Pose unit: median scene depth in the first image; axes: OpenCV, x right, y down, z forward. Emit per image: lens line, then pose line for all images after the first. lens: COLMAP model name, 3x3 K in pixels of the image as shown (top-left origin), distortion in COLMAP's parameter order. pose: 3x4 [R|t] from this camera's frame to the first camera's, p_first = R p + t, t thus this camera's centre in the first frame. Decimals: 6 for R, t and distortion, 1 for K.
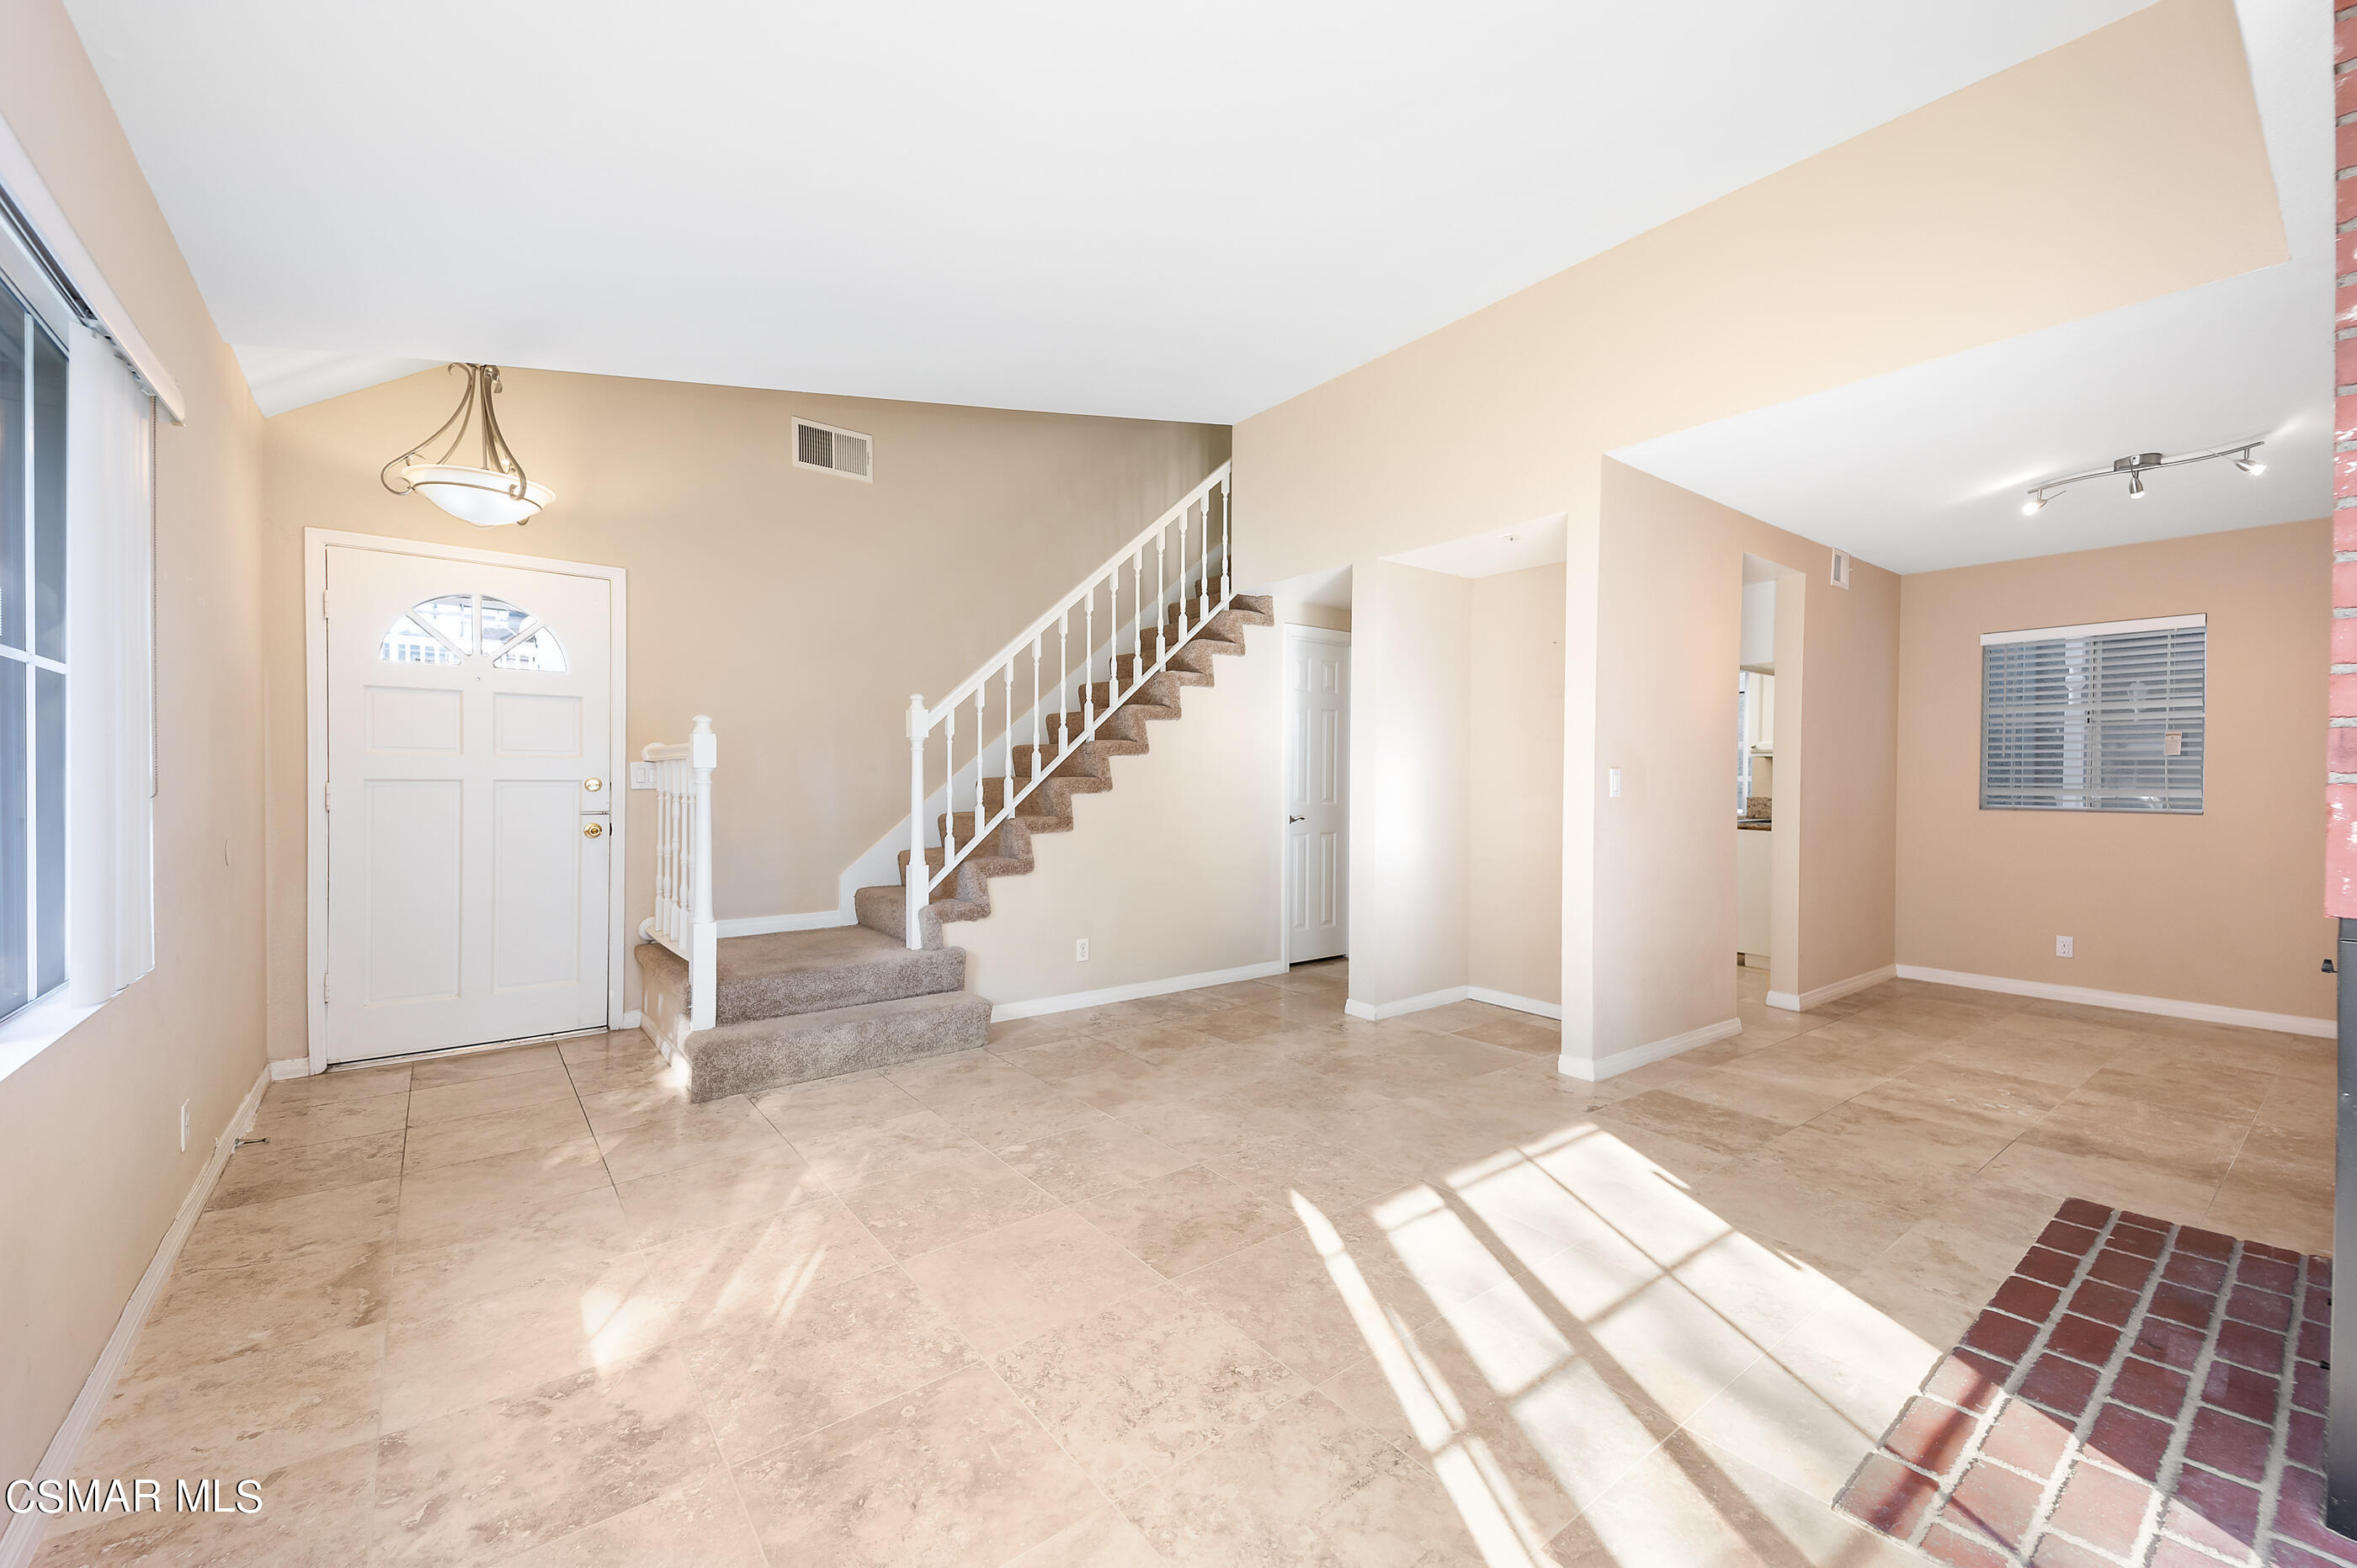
lens RADIAL K [[921.4, 0, 1183.6], [0, 921.4, 784.2], [0, 0, 1]] dist [0.077363, -0.035967]
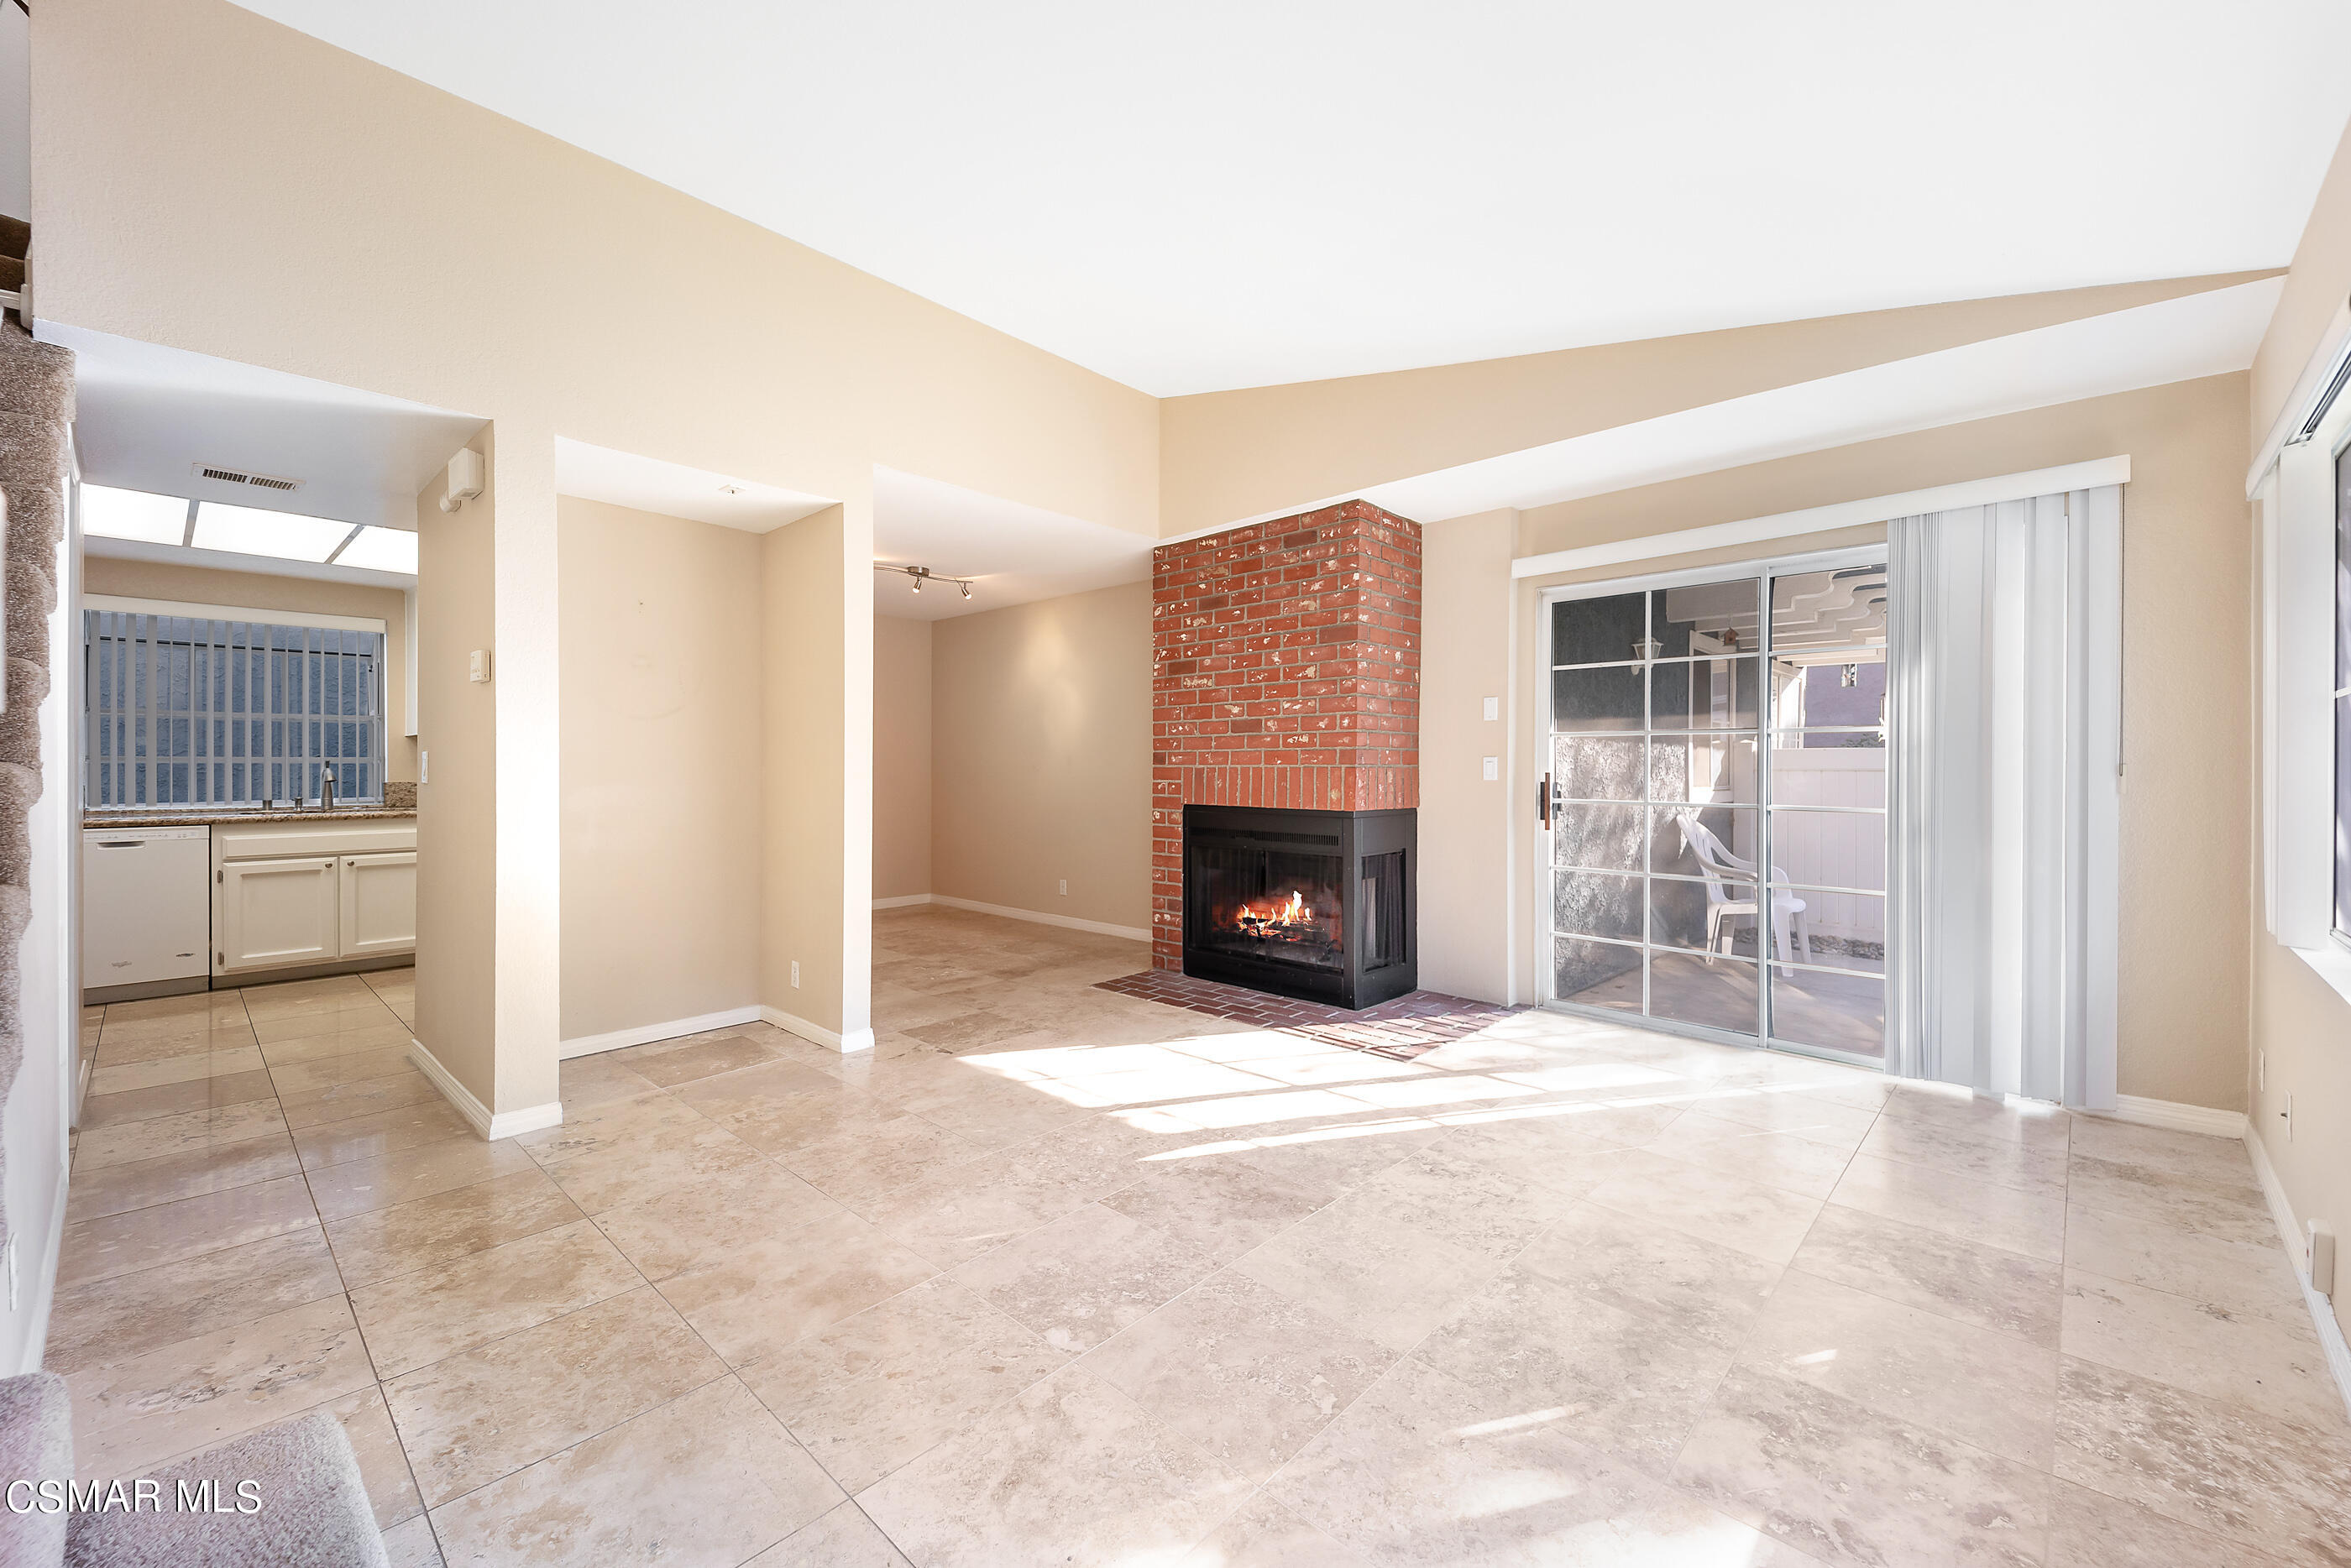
lens RADIAL K [[921.3, 0, 1182.0], [0, 921.3, 772.9], [0, 0, 1]] dist [0.077606, -0.035740]
pose [[-0.150006, -0.014298, 0.988582, -0.826993], [0.002577, 0.999886, 0.014852, -0.013719], [-0.988682, 0.004775, -0.149952, 0.998413]]
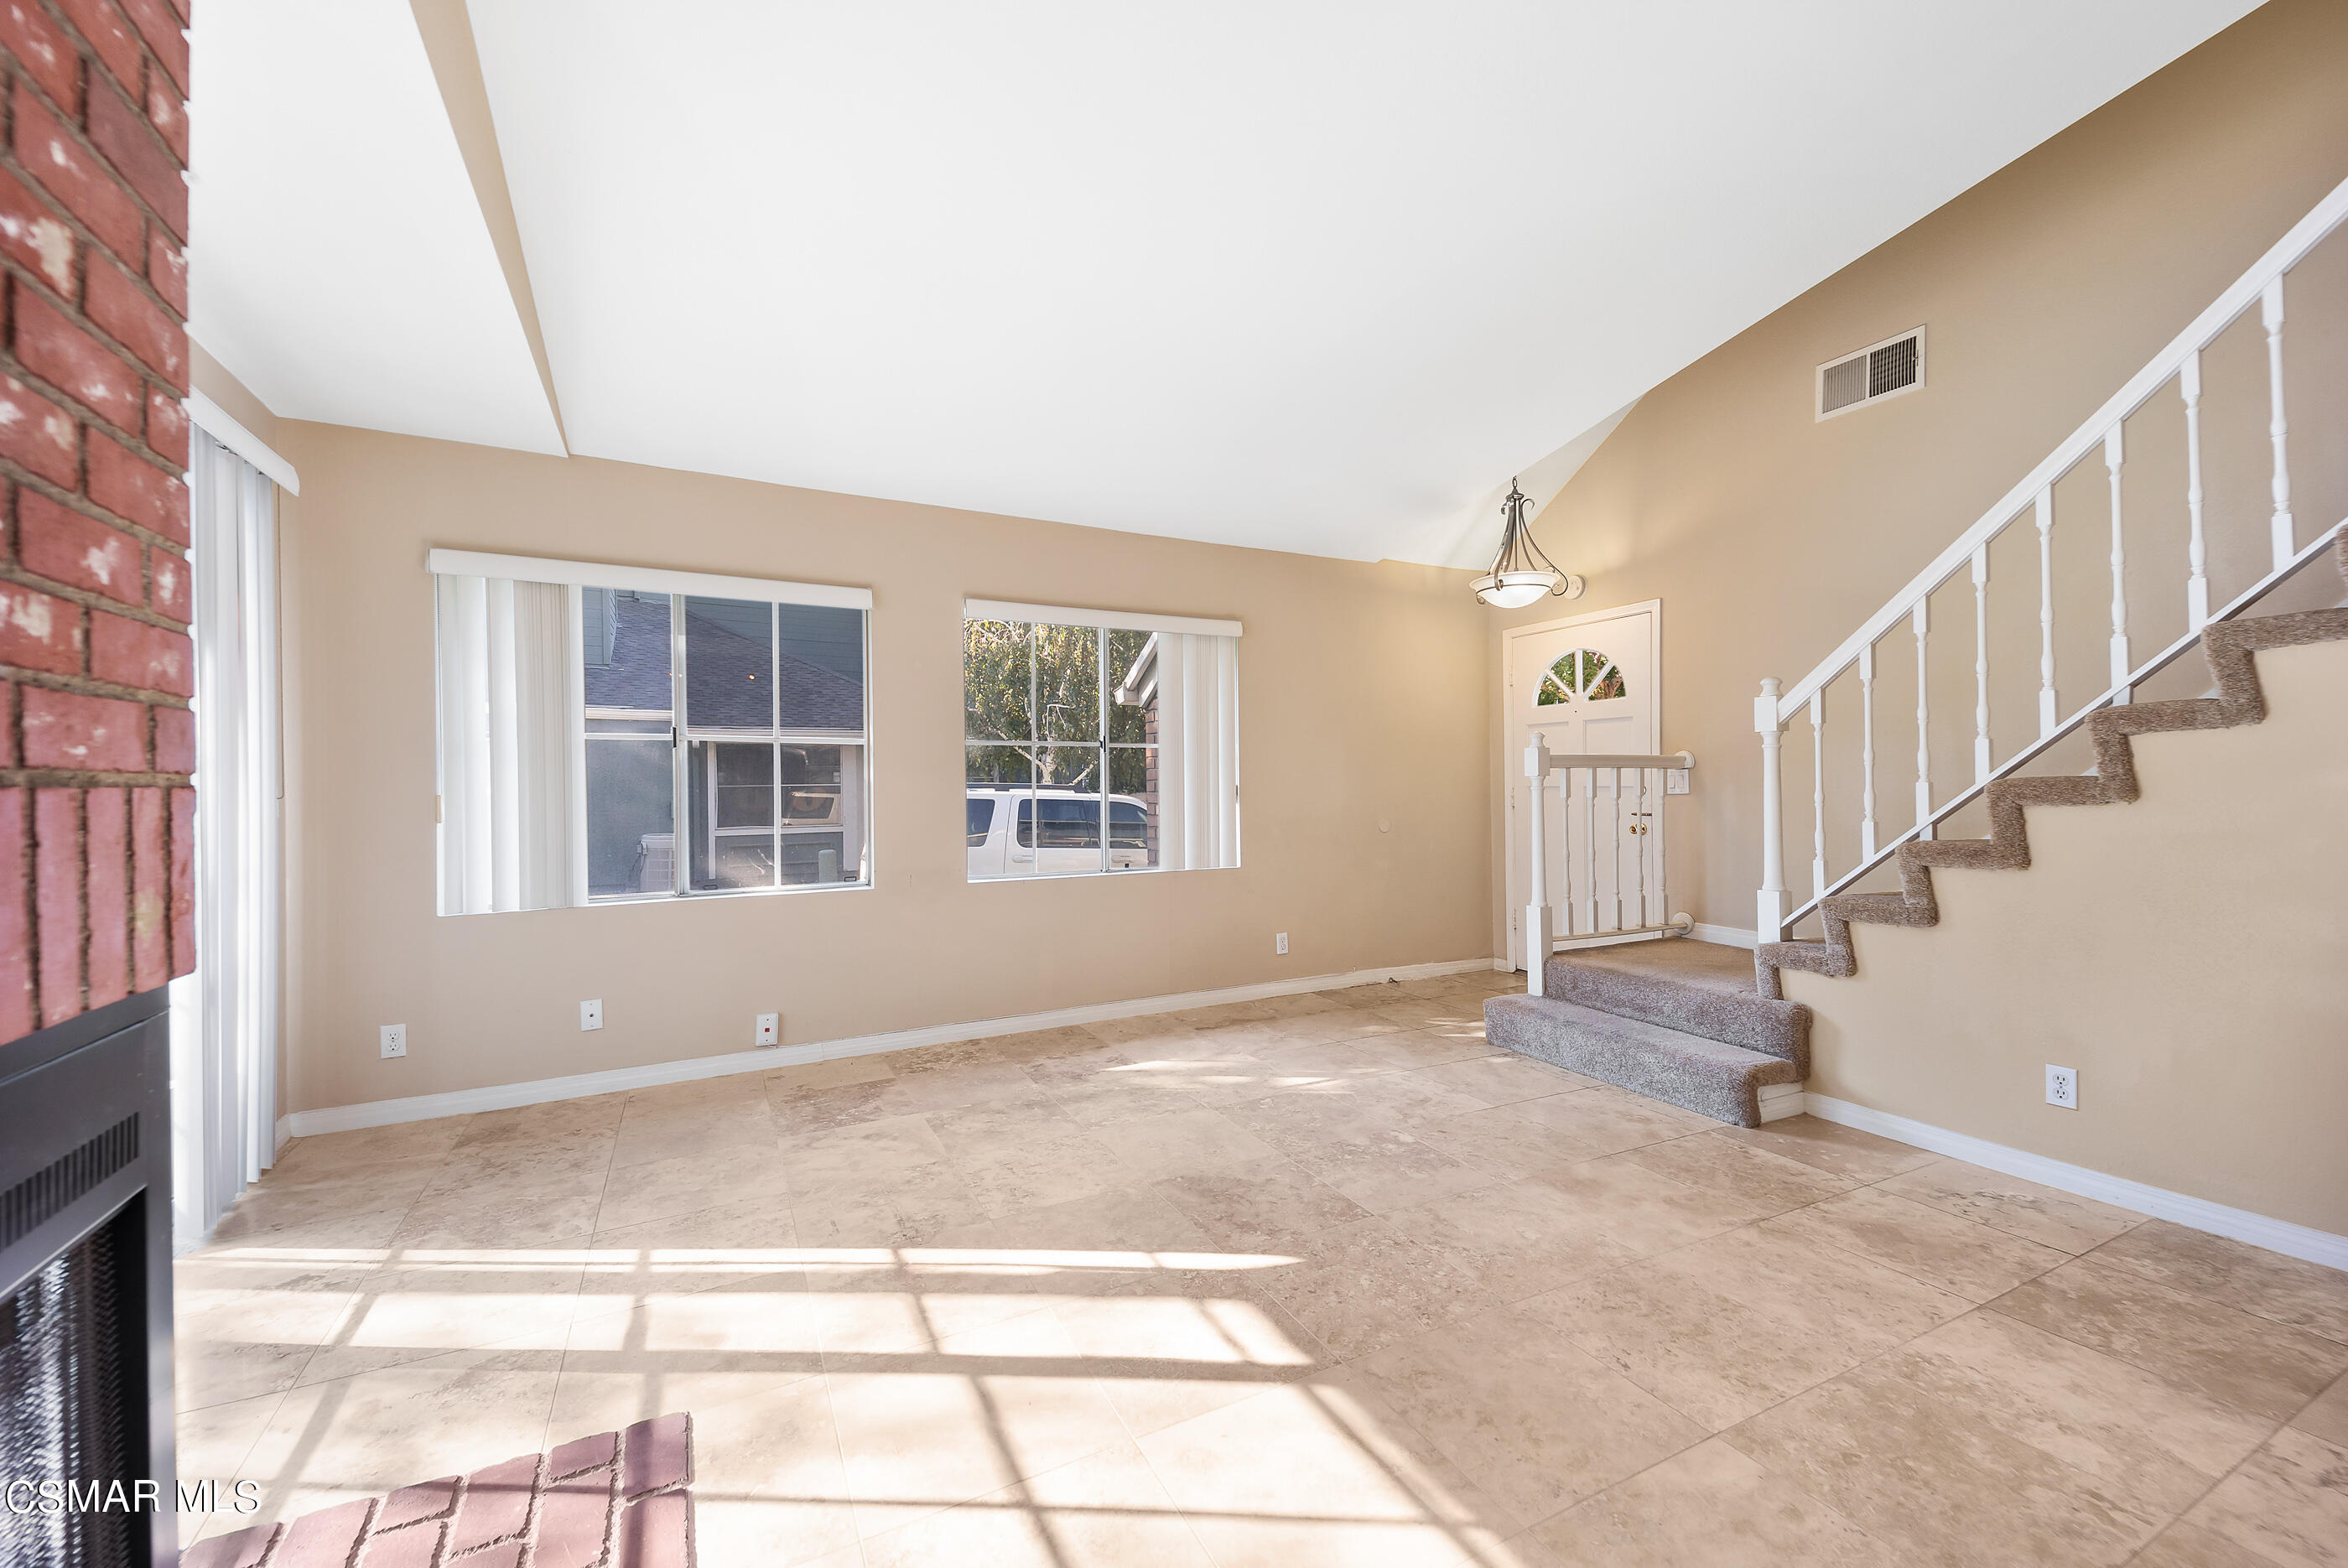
lens RADIAL K [[920.2, 0, 1180.5], [0, 920.2, 772.9], [0, 0, 1]] dist [0.077606, -0.035740]
pose [[-0.188145, -0.019988, -0.981938, 0.890748], [0.002363, 0.999781, -0.020804, 0.002644], [0.982138, -0.006235, -0.188056, 0.938729]]
